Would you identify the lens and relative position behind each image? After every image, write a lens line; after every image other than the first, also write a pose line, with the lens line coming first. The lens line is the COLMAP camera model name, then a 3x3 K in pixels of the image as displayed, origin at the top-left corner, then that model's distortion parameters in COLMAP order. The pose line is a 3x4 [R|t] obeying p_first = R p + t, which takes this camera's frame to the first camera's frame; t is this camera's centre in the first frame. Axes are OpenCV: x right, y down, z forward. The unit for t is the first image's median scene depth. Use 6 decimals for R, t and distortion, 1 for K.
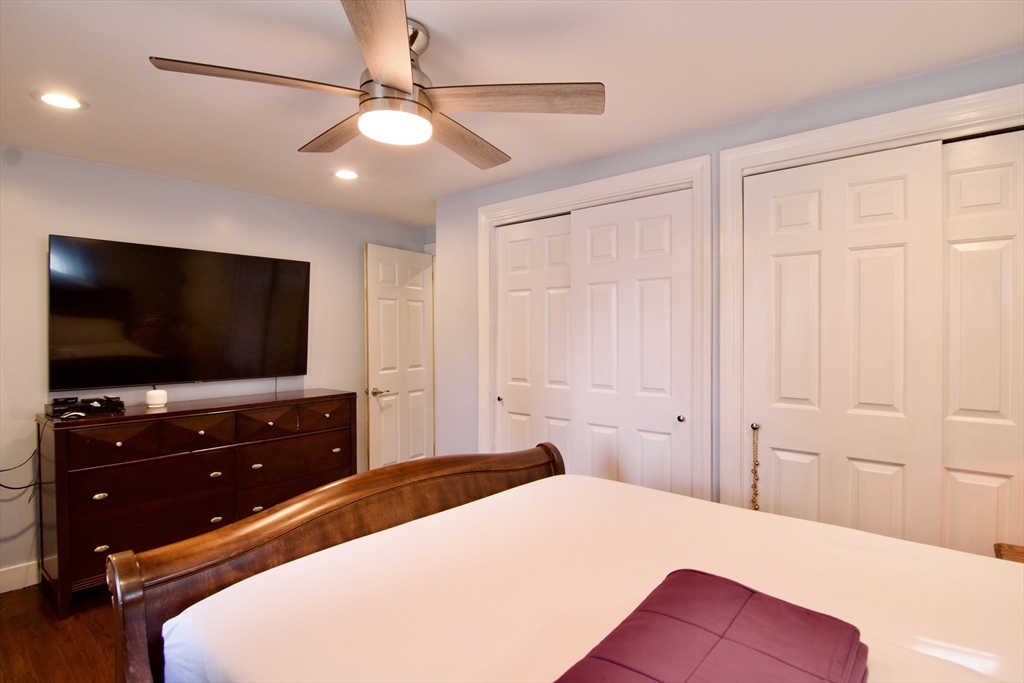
lens RADIAL K [[529.5, 0, 512.4], [0, 529.5, 338.7], [0, 0, 1]] dist [-0.002262, -0.014203]
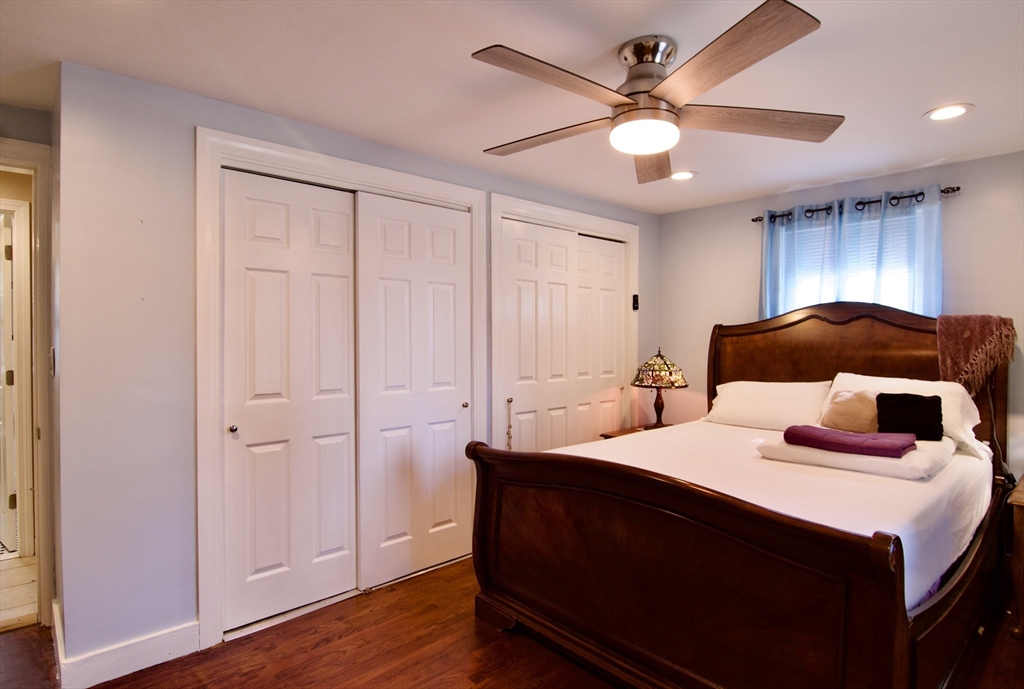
lens RADIAL K [[533.5, 0, 516.0], [0, 533.5, 340.1], [0, 0, 1]] dist [0.002242, 0.000038]
pose [[0.116479, -0.010707, 0.993135, -0.810483], [0.000360, 0.999942, 0.010738, -0.006656], [-0.993193, -0.000893, 0.116476, 0.711707]]
